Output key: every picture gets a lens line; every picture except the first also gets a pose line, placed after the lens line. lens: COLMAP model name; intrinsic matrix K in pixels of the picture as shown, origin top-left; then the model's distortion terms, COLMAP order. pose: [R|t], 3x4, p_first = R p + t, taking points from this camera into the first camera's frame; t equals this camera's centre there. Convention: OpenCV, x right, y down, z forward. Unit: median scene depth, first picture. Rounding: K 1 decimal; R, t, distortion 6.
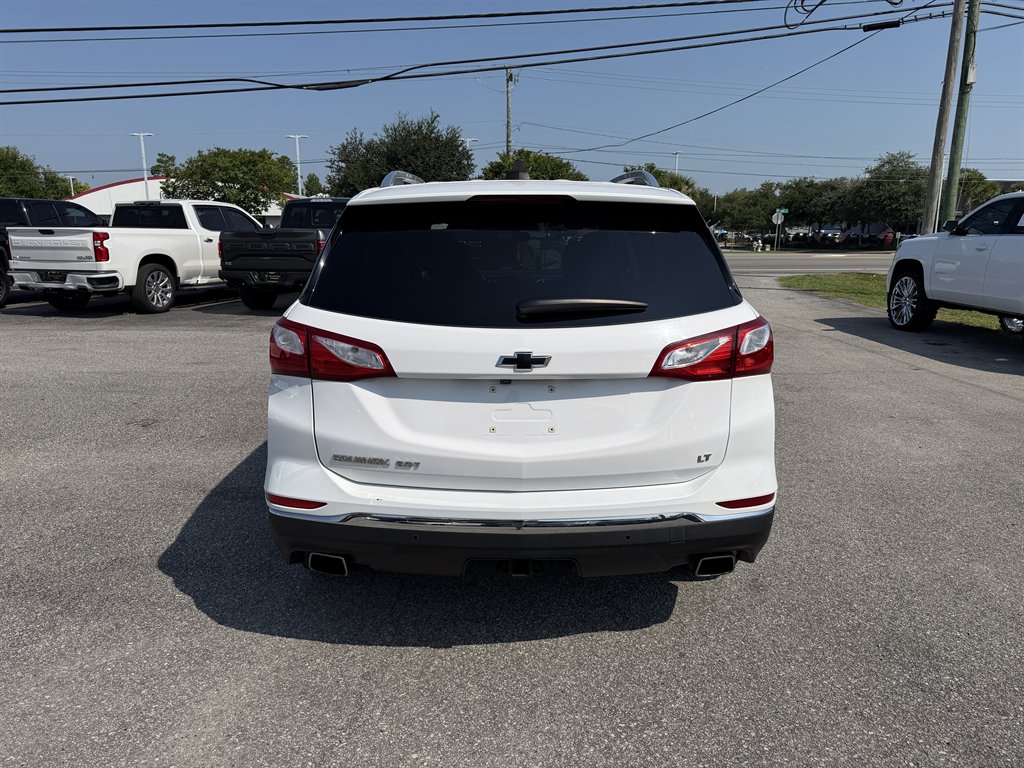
lens RADIAL K [[725.2, 0, 509.4], [0, 725.2, 386.2], [0, 0, 1]] dist [0.033984, -0.043047]
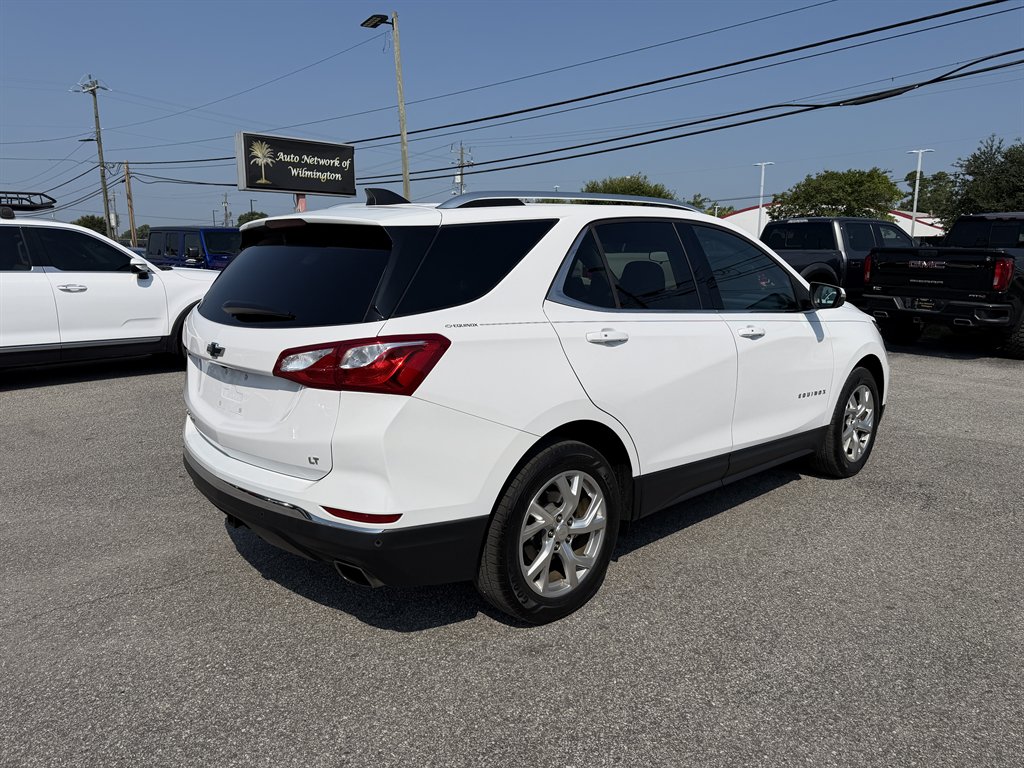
lens RADIAL K [[725.2, 0, 519.4], [0, 725.2, 382.6], [0, 0, 1]] dist [0.033984, -0.043047]
pose [[0.685034, 0.128860, -0.717024, 0.164884], [-0.153311, 0.987691, 0.031031, -0.012578], [0.712196, 0.088670, 0.696358, 0.061957]]
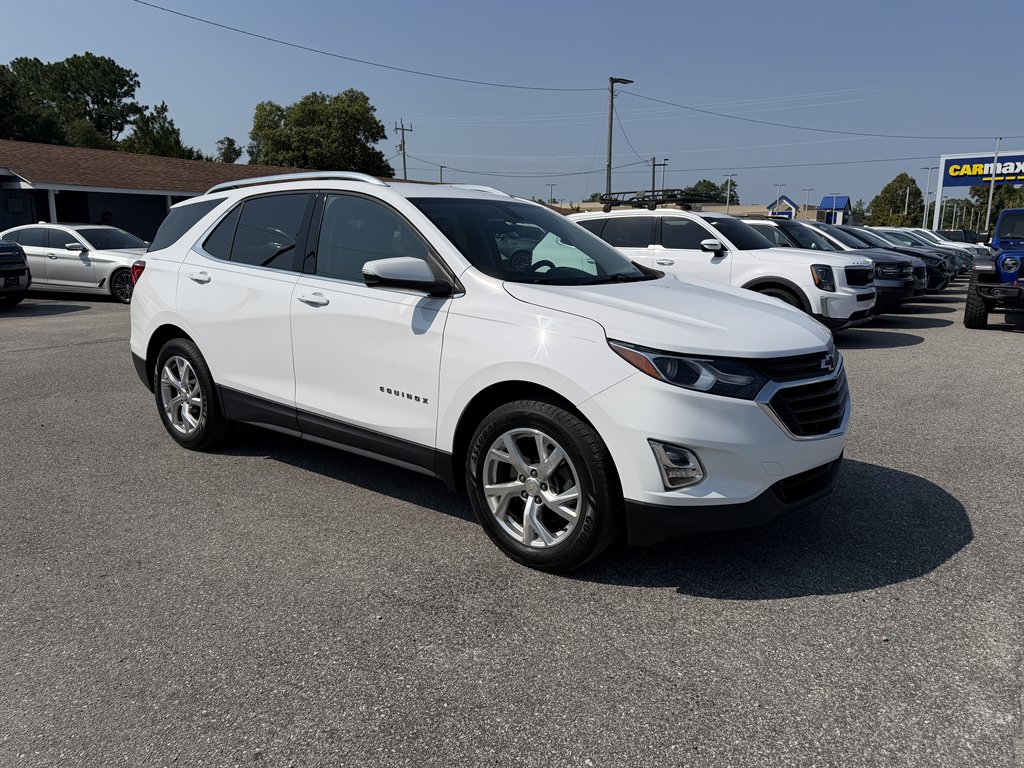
lens RADIAL K [[725.2, 0, 509.3], [0, 725.2, 388.0], [0, 0, 1]] dist [0.033984, -0.043047]
pose [[-0.618799, 0.154126, -0.770281, 0.189648], [-0.169780, 0.931148, 0.322706, -0.084867], [0.766983, 0.330469, -0.550026, 0.425934]]
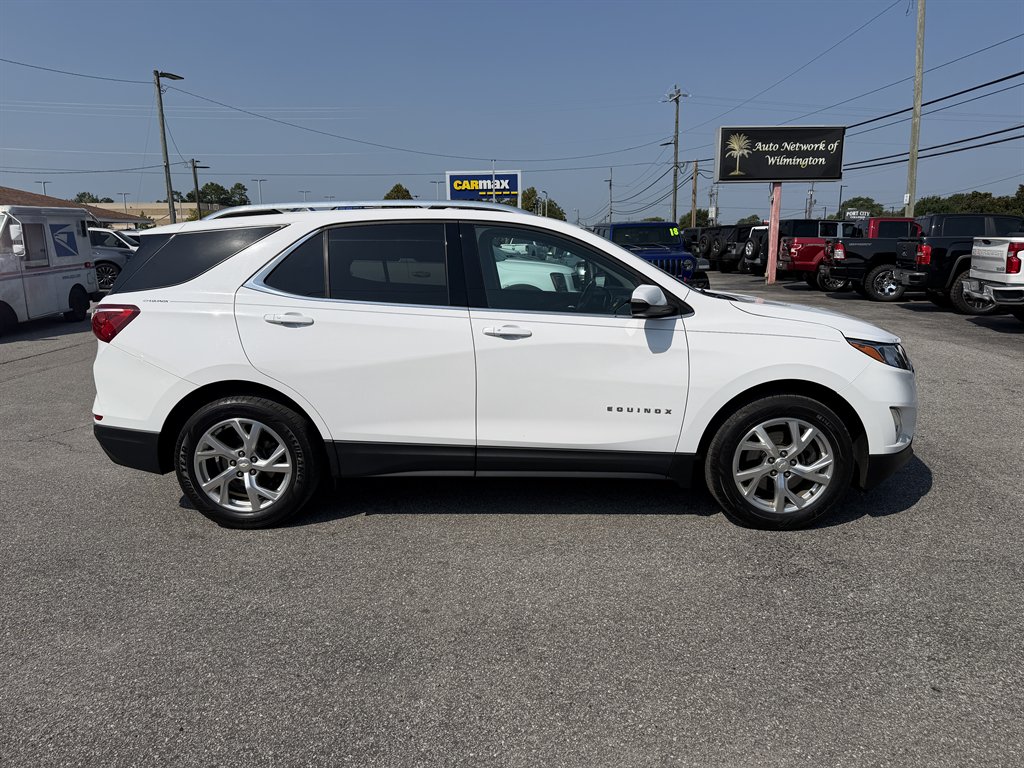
lens RADIAL K [[725.2, 0, 512.4], [0, 725.2, 386.7], [0, 0, 1]] dist [0.033984, -0.043047]
pose [[-0.022445, 0.194183, -0.980709, 0.266293], [-0.200961, 0.960057, 0.194693, -0.056749], [0.979342, 0.201454, 0.017475, 0.257737]]
